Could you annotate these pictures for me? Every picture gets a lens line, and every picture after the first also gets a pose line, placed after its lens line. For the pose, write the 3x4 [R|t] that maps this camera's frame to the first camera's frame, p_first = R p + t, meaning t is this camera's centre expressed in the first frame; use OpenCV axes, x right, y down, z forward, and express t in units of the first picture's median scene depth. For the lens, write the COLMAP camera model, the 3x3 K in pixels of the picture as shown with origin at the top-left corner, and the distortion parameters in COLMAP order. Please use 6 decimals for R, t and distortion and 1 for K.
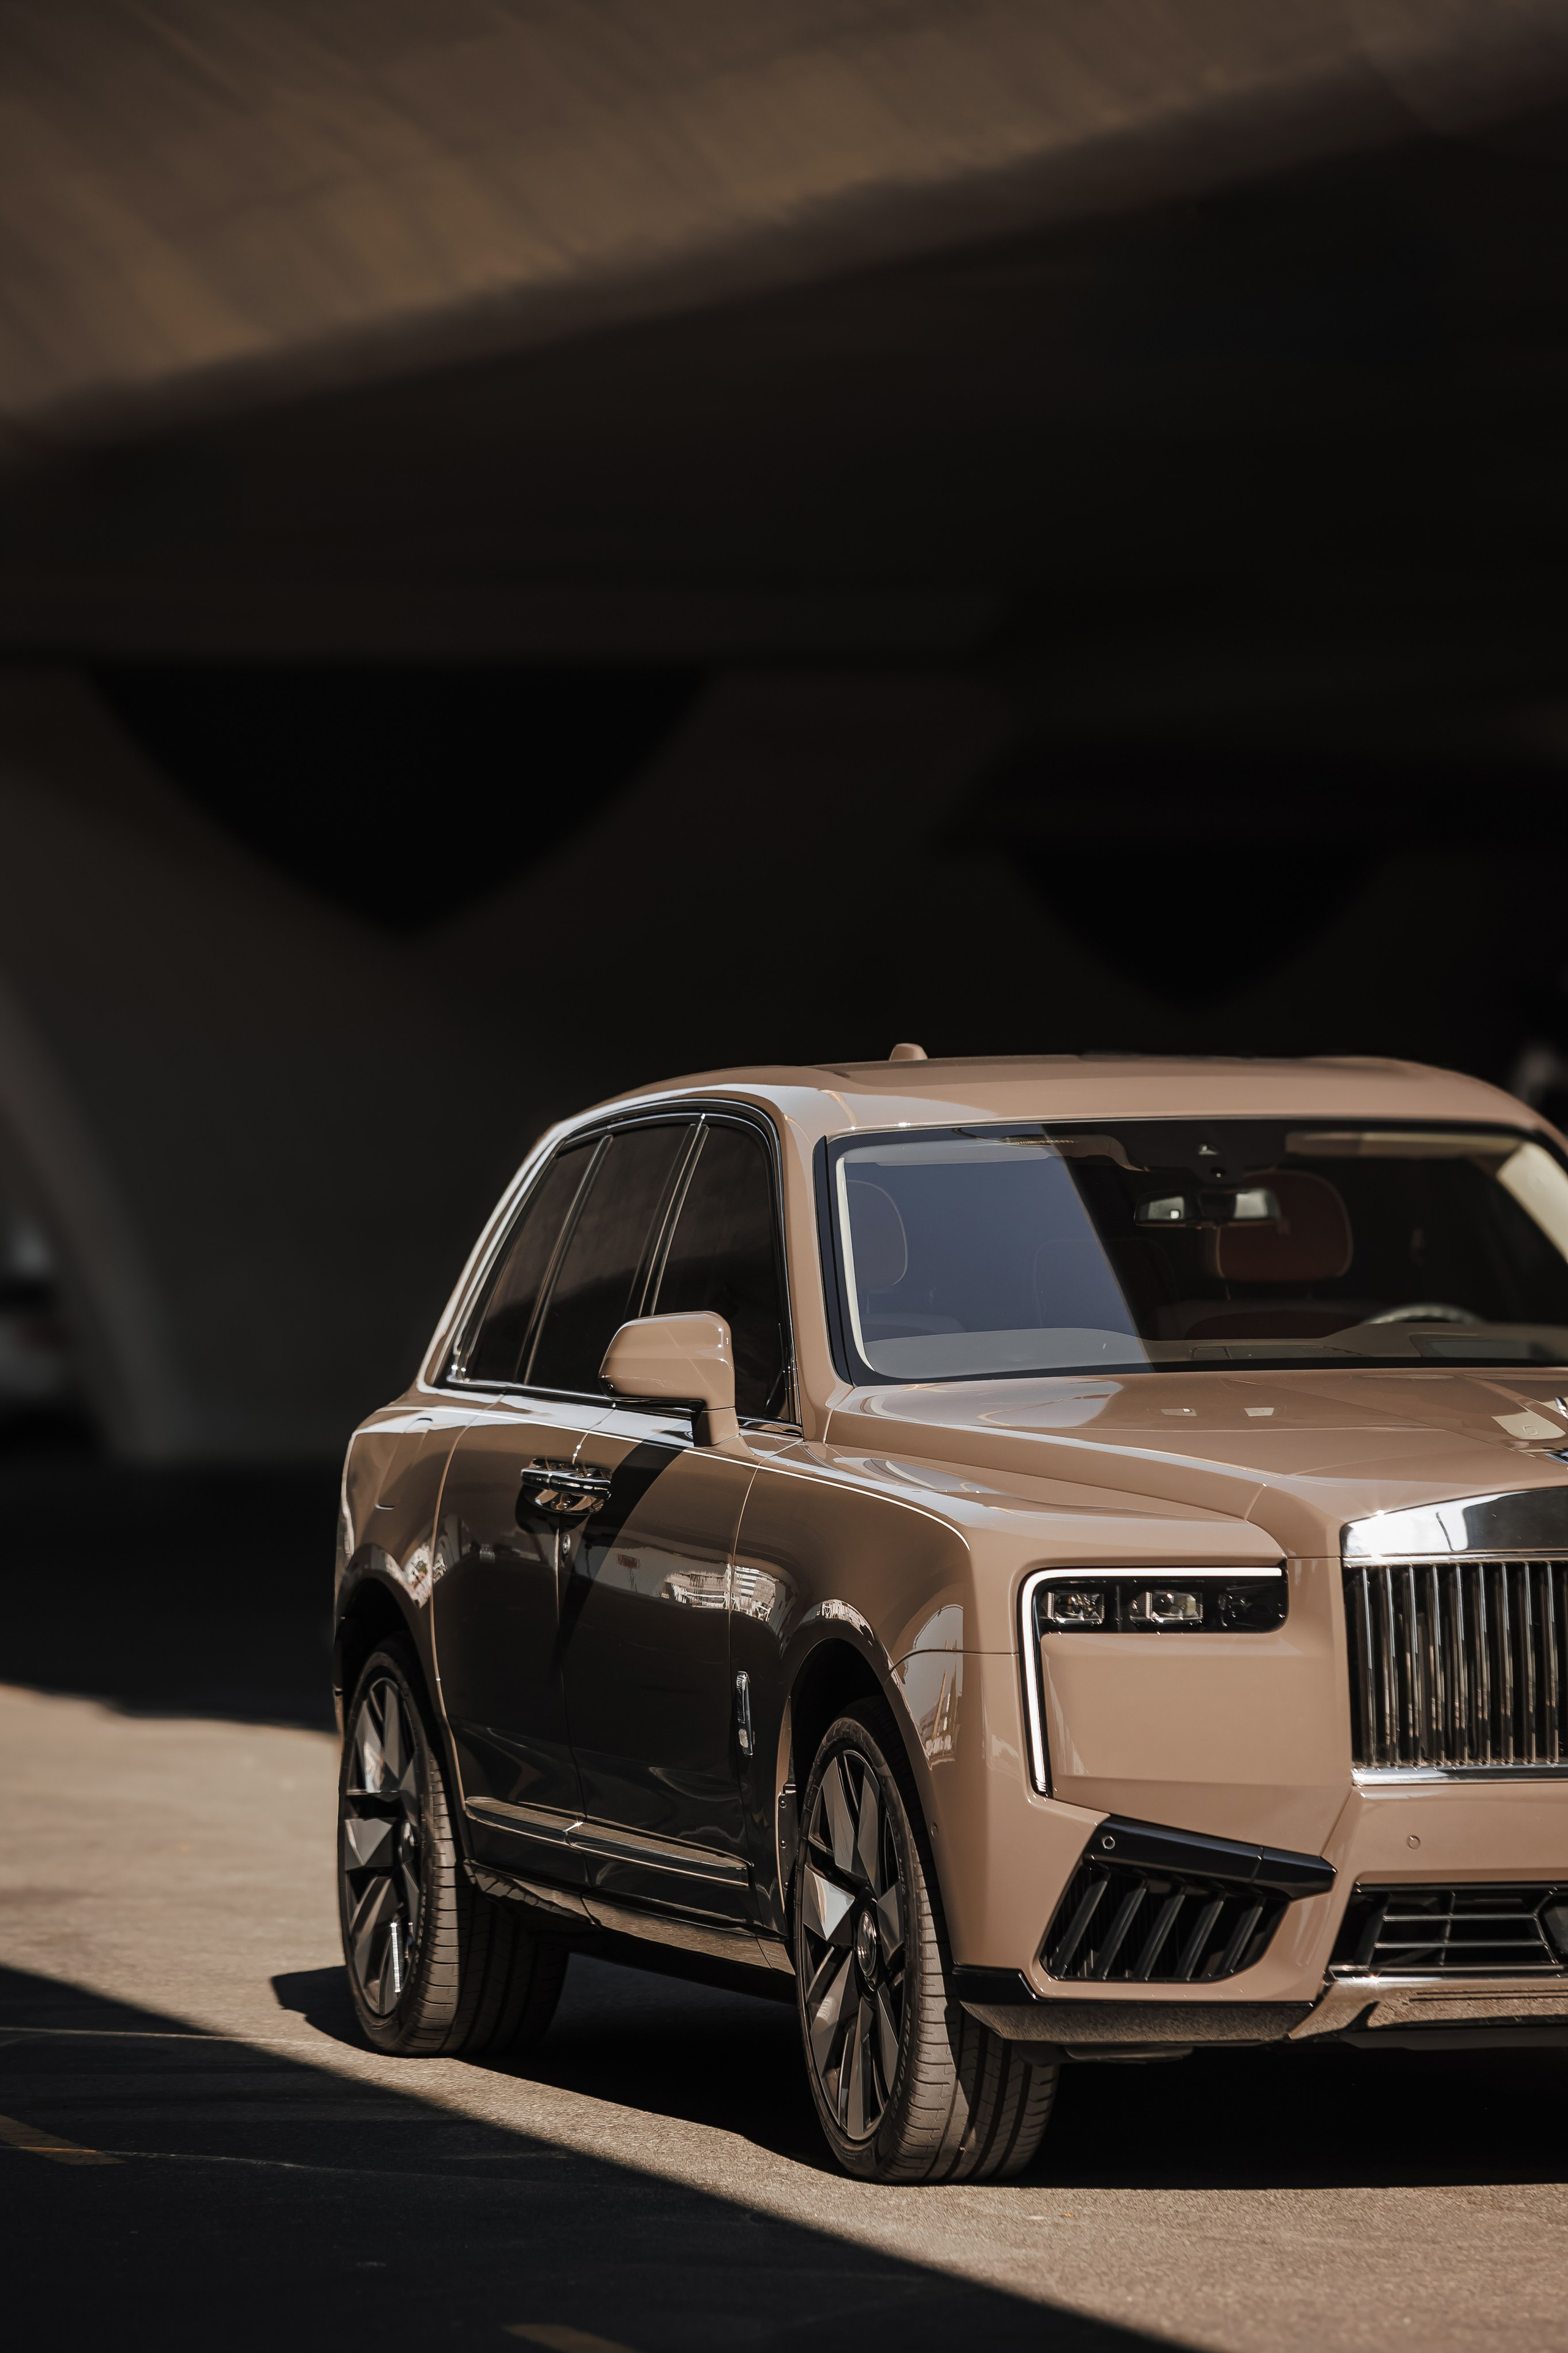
lens RADIAL K [[12553.4, 0, 685.1], [0, 12553.4, 1177.2], [0, 0, 1]] dist [0.894129, 22.868260]
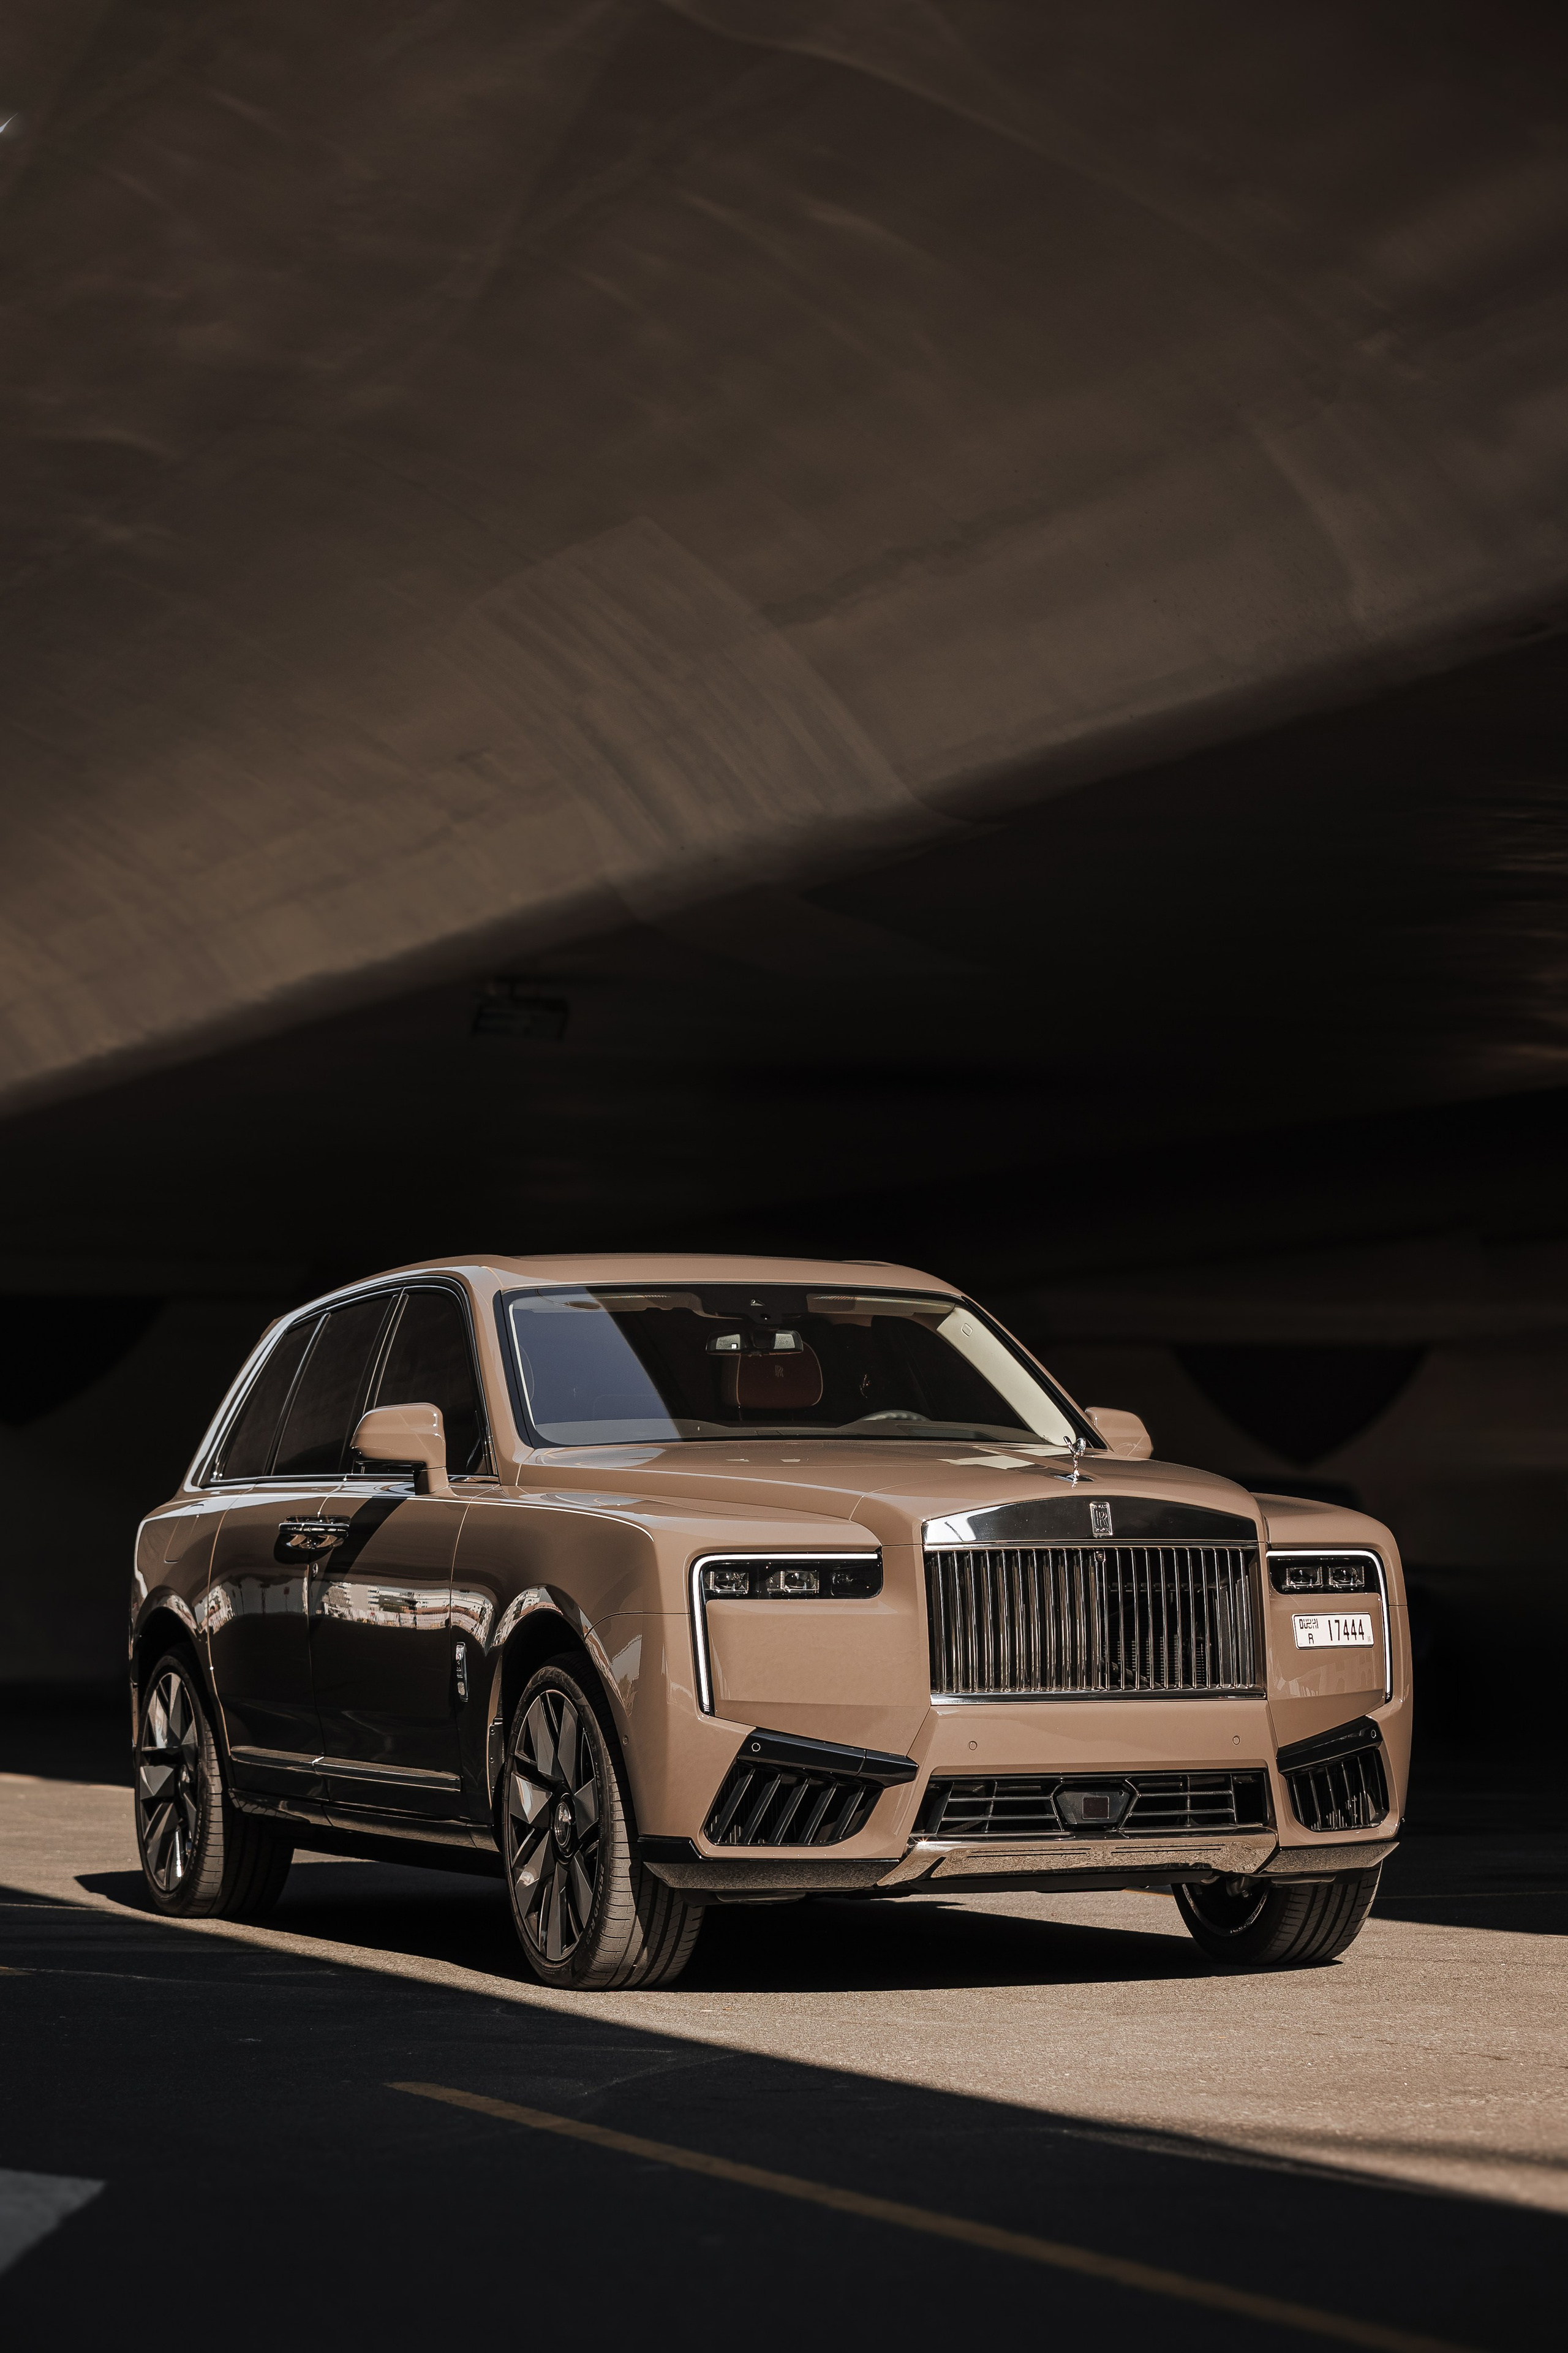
lens RADIAL K [[5560.5, 0, 784.0], [0, 5560.5, 1176.5], [0, 0, 1]] dist [-0.313534, 0.158964]
pose [[0.992362, 0.015436, 0.122387, -0.038257], [-0.006061, 0.997043, -0.076601, 0.035479], [-0.123207, 0.075274, 0.989522, 0.372377]]
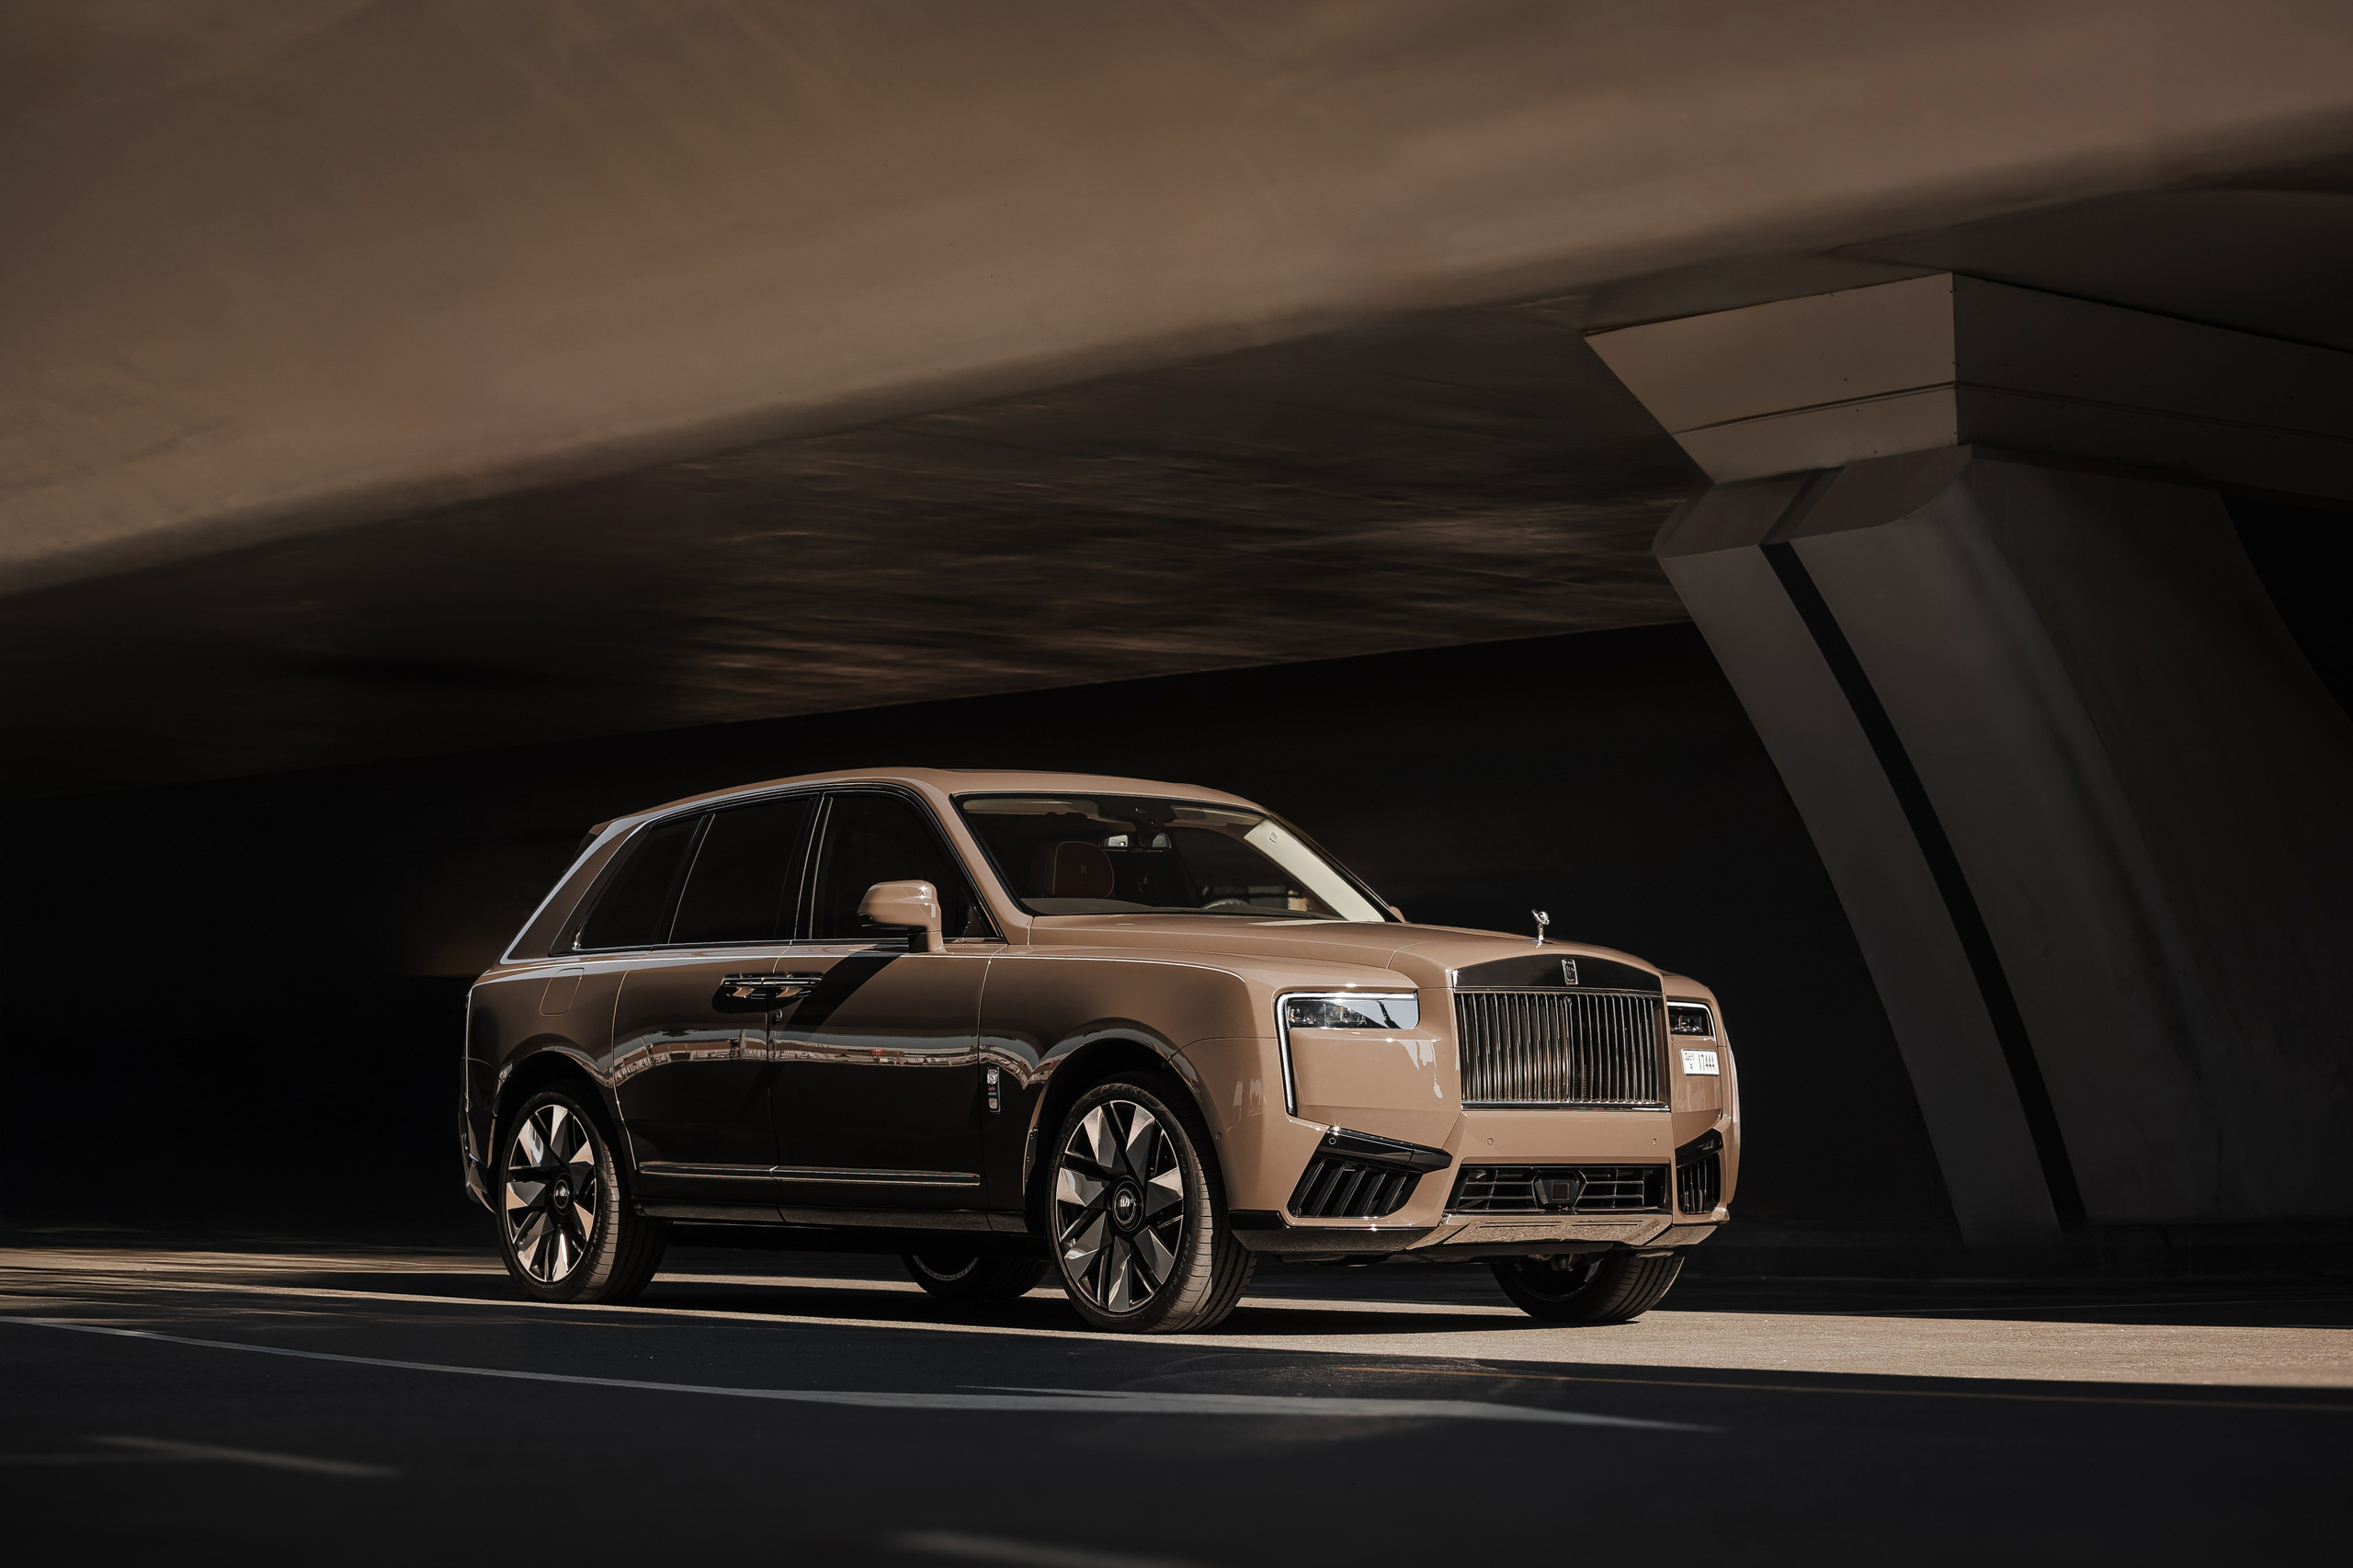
lens RADIAL K [[4710.1, 0, 1176.5], [0, 4710.1, 784.0], [0, 0, 1]] dist [-0.054295, -0.044822]
pose [[0.922663, 0.045026, 0.382969, -0.241951], [-0.015359, 0.996663, -0.080174, 0.054369], [-0.385301, 0.068092, 0.920276, 0.364721]]
